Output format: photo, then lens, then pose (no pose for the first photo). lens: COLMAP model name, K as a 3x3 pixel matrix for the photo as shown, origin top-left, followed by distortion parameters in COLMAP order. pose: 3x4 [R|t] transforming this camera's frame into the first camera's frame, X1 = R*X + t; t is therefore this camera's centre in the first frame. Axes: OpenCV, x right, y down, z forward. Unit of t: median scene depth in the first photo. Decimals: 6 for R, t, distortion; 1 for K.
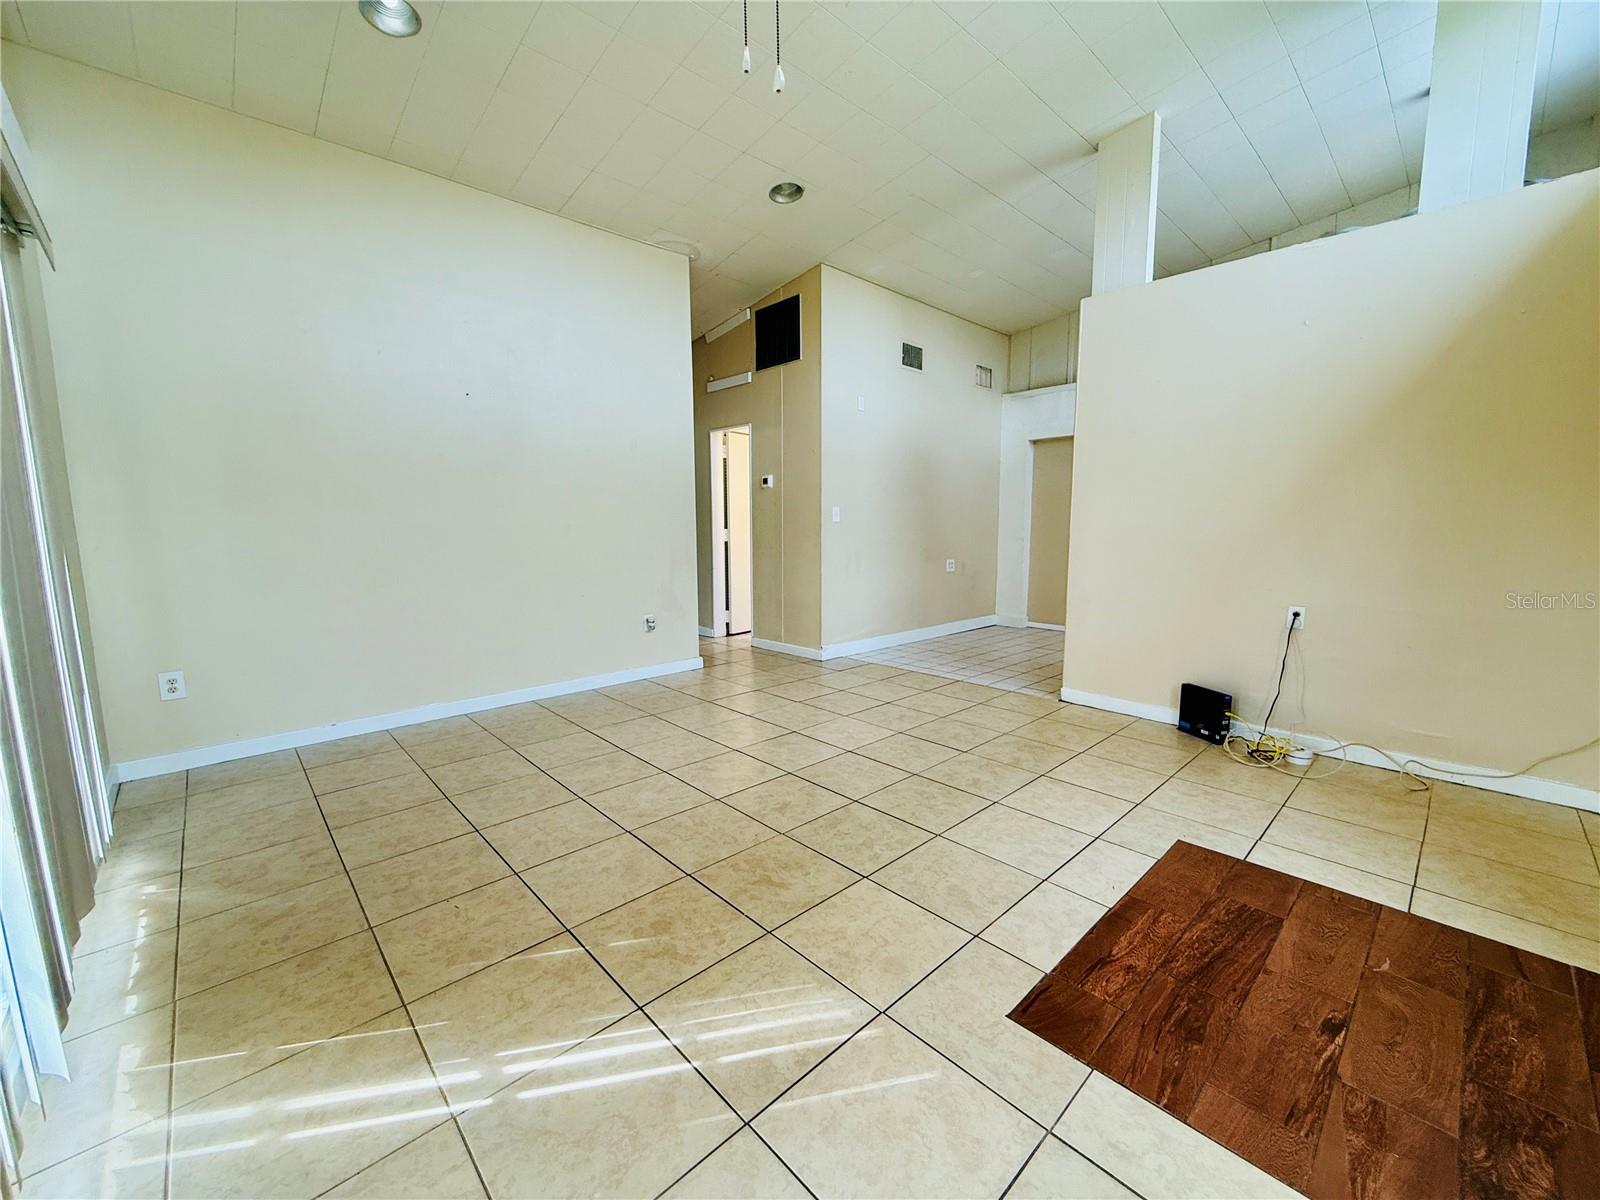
lens RADIAL K [[639.8, 0, 800.0], [0, 639.8, 603.3], [0, 0, 1]] dist [-0.002499, 0.000086]
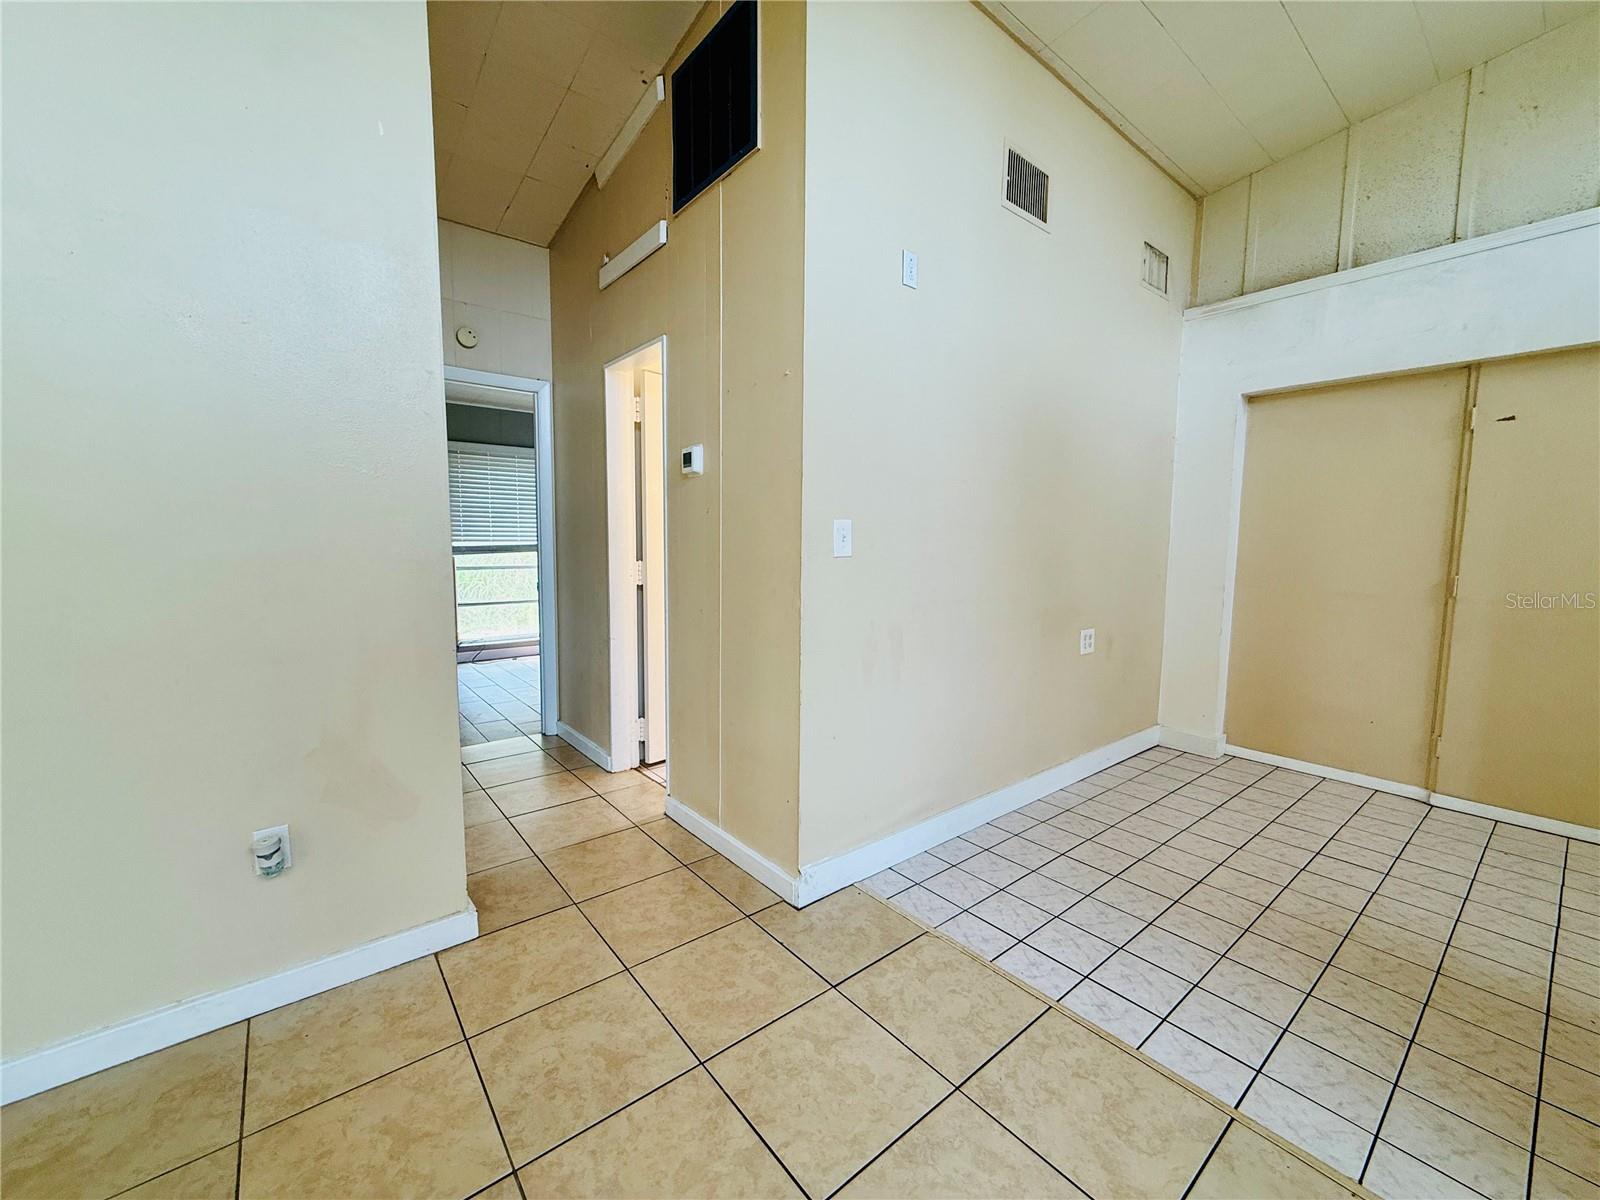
lens RADIAL K [[639.8, 0, 804.3], [0, 639.8, 601.8], [0, 0, 1]] dist [-0.002499, 0.000086]
pose [[0.997676, 0.019741, -0.065210, 0.053986], [-0.021263, 0.999515, -0.022736, -0.081006], [0.064729, 0.024070, 0.997613, 0.542426]]
